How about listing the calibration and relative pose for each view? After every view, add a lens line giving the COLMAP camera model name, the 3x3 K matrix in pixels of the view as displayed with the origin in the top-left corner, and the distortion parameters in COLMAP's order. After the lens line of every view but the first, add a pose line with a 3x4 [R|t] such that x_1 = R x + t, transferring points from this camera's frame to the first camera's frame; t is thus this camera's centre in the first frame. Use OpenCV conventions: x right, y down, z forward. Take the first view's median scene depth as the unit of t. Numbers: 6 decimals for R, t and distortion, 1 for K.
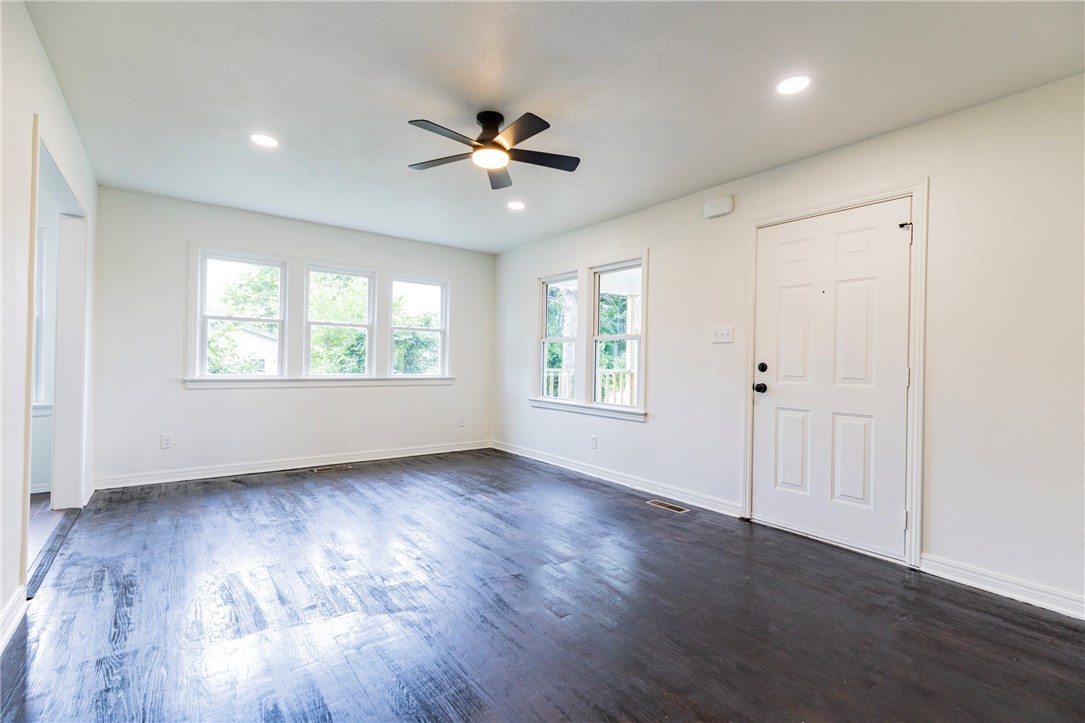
lens RADIAL K [[498.2, 0, 556.2], [0, 498.2, 364.4], [0, 0, 1]] dist [0.006876, -0.000001]
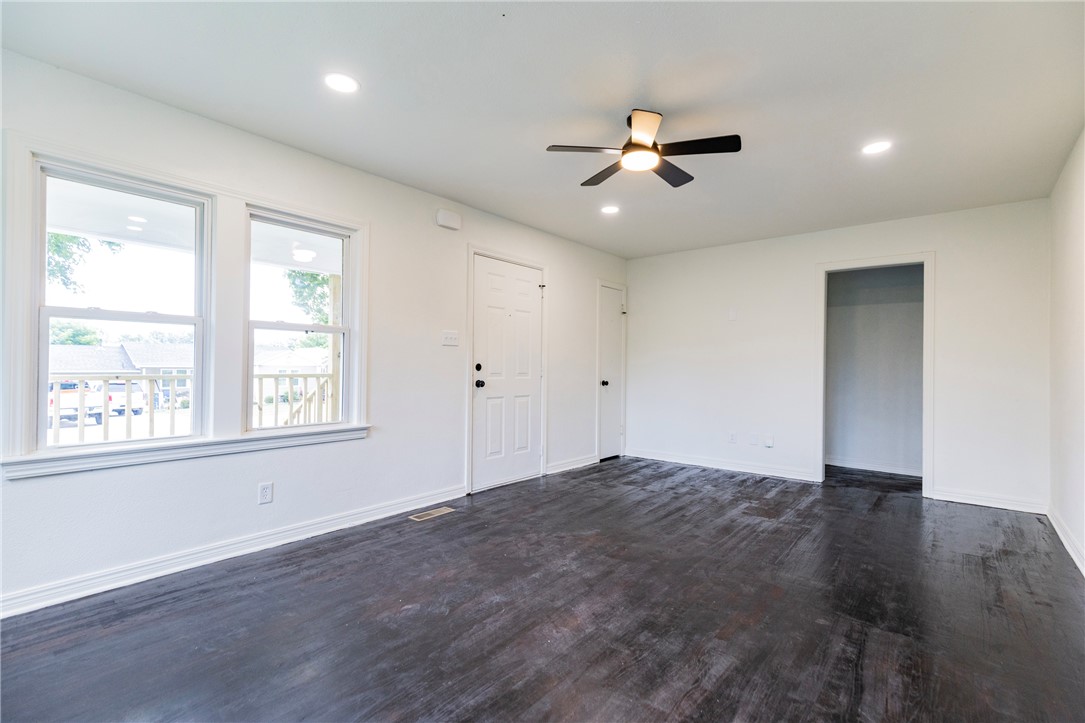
lens RADIAL K [[490.2, 0, 559.3], [0, 490.2, 362.2], [0, 0, 1]] dist [0.015594, -0.000132]
pose [[-0.223648, -0.012374, 0.974591, -0.757532], [-0.004713, 0.999921, 0.011614, -0.019522], [-0.974659, -0.001996, -0.223689, 0.983999]]
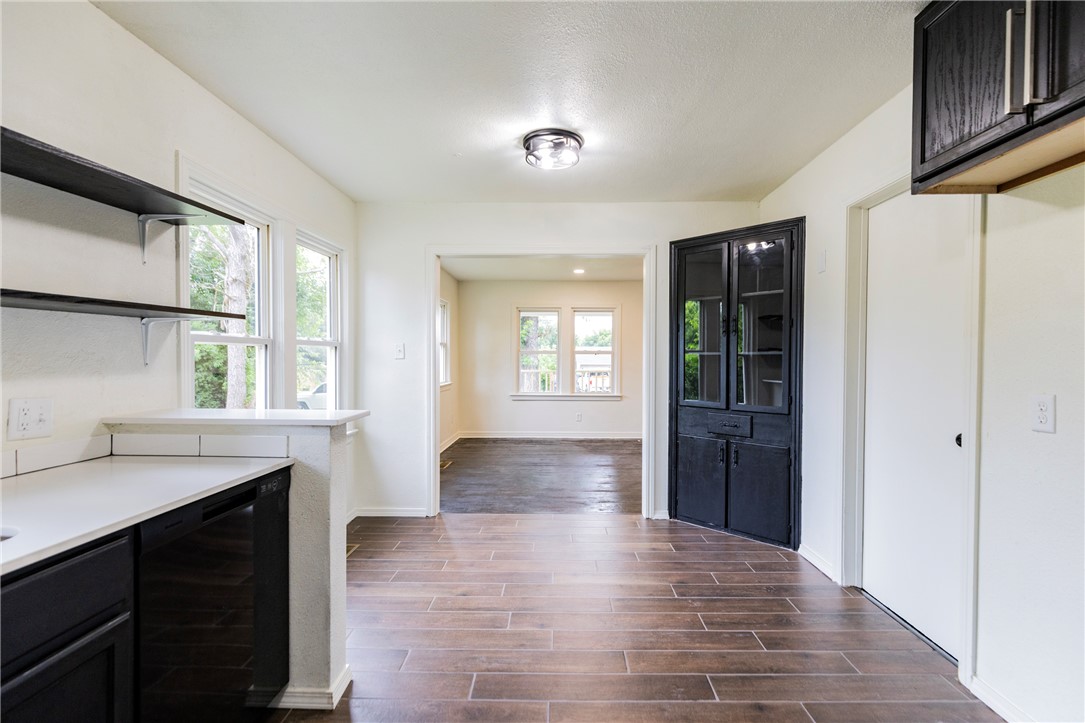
lens RADIAL K [[490.2, 0, 559.3], [0, 490.2, 362.2], [0, 0, 1]] dist [0.015594, -0.000132]
pose [[0.625459, -0.024737, 0.779864, -1.502458], [0.015759, 0.999694, 0.019071, -0.066424], [-0.780097, 0.000362, 0.625658, 0.075777]]
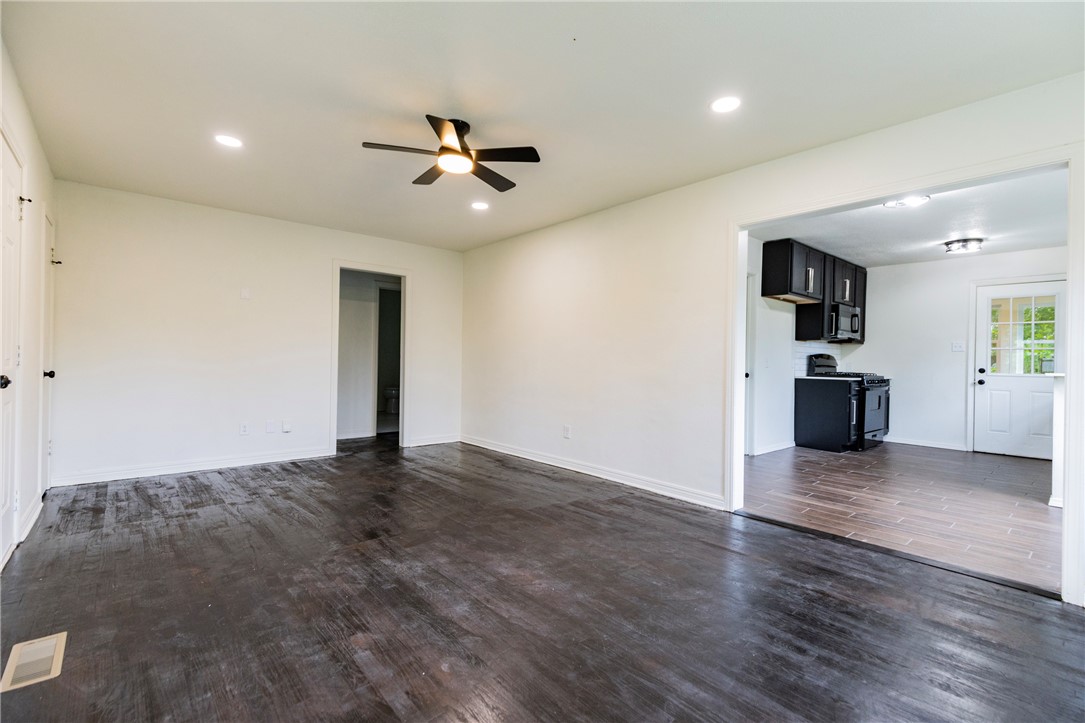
lens RADIAL K [[488.6, 0, 542.5], [0, 488.6, 361.5], [0, 0, 1]] dist [0.004362, 0.000192]
pose [[-0.998626, -0.036185, -0.037895, -0.211078], [-0.036684, 0.999248, 0.012546, -0.008338], [0.037413, 0.013919, -0.999203, 1.474225]]
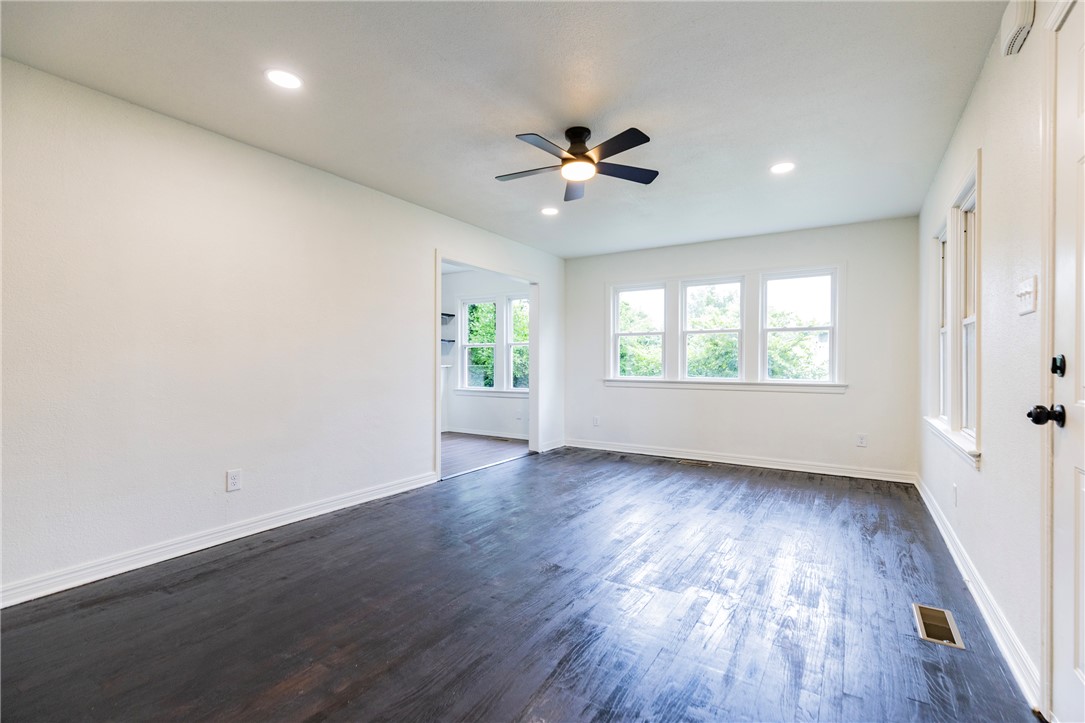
lens RADIAL K [[498.2, 0, 556.2], [0, 498.2, 364.4], [0, 0, 1]] dist [0.006876, -0.000001]
pose [[0.344084, -0.014200, -0.938831, 0.604108], [-0.002364, 0.999869, -0.015989, 0.011561], [0.938936, 0.007721, 0.344005, 0.423676]]
